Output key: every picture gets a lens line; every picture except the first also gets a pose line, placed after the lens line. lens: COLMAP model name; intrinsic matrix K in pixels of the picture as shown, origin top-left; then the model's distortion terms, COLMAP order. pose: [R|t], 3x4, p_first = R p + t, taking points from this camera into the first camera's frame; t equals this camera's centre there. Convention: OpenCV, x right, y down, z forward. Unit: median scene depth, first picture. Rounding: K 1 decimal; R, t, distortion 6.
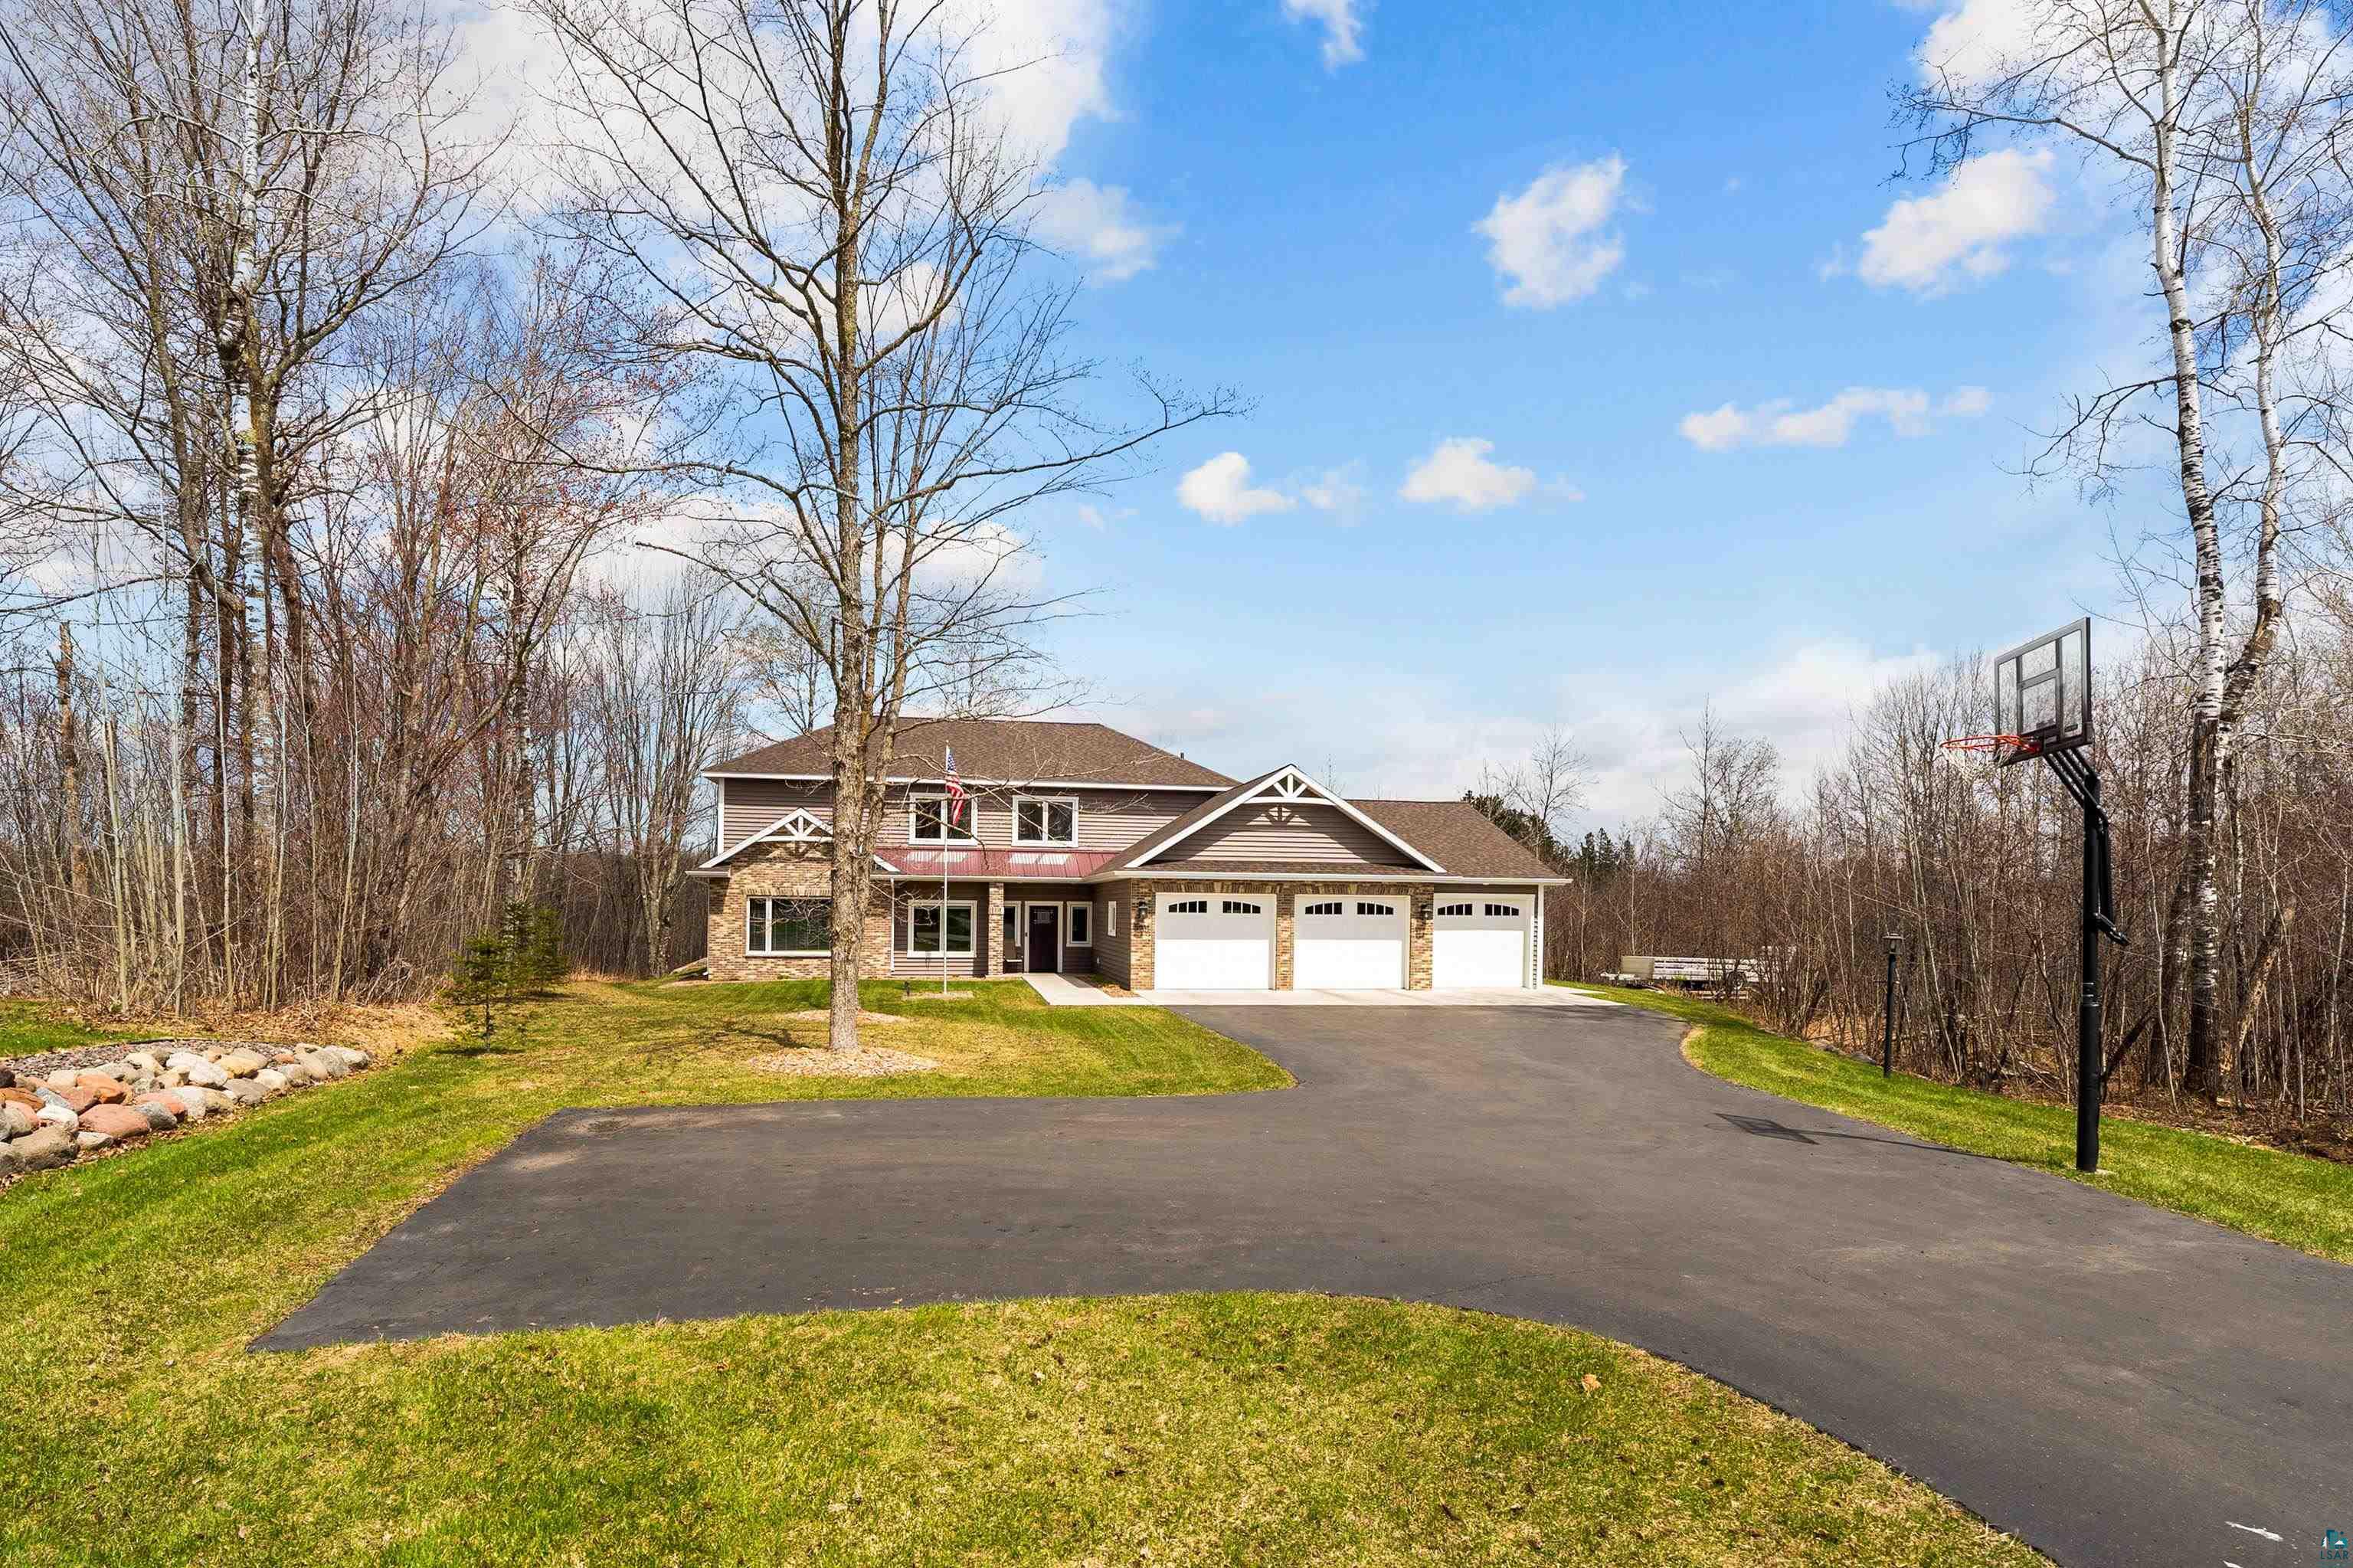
lens RADIAL K [[1096.4, 0, 1176.5], [0, 1096.4, 784.0], [0, 0, 1]] dist [0.002169, 0.000097]
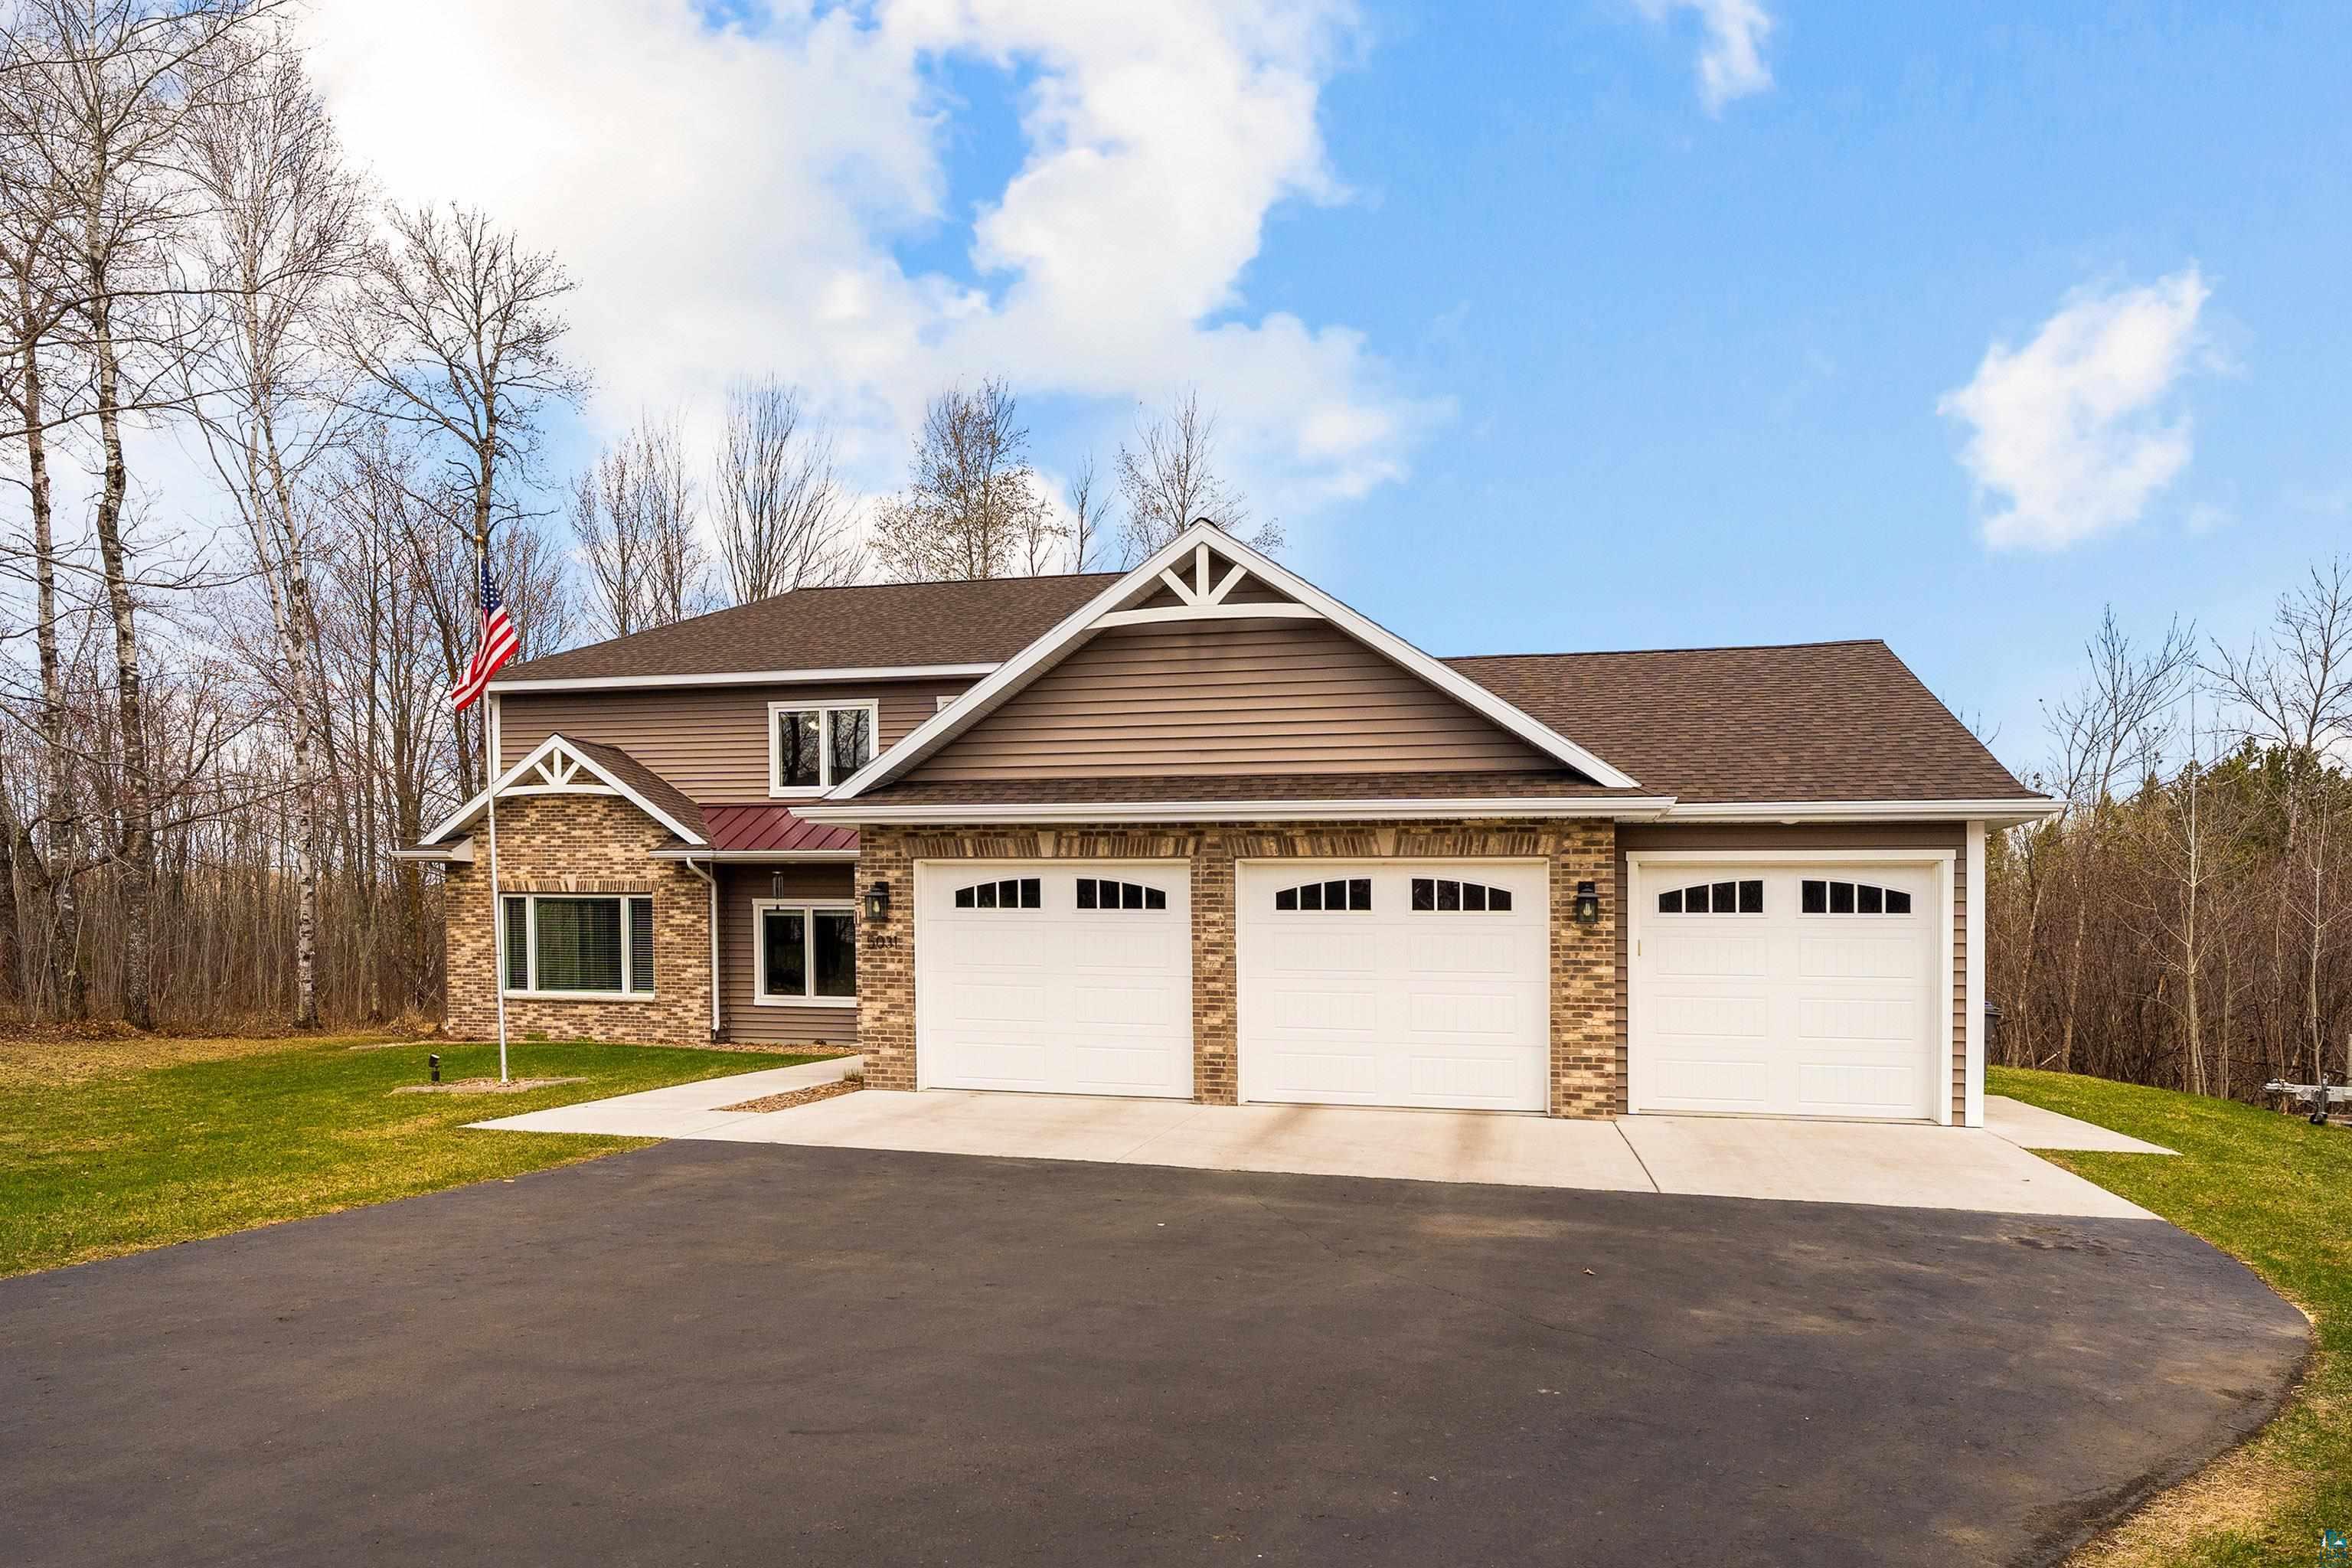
lens RADIAL K [[1504.2, 0, 1176.1], [0, 1504.2, 826.7], [0, 0, 1]] dist [-0.003591, -0.000936]
pose [[0.929817, -0.026371, -0.367077, 0.279182], [0.039353, 0.998835, 0.027925, 0.072652], [0.365913, -0.040411, 0.929771, 0.491165]]
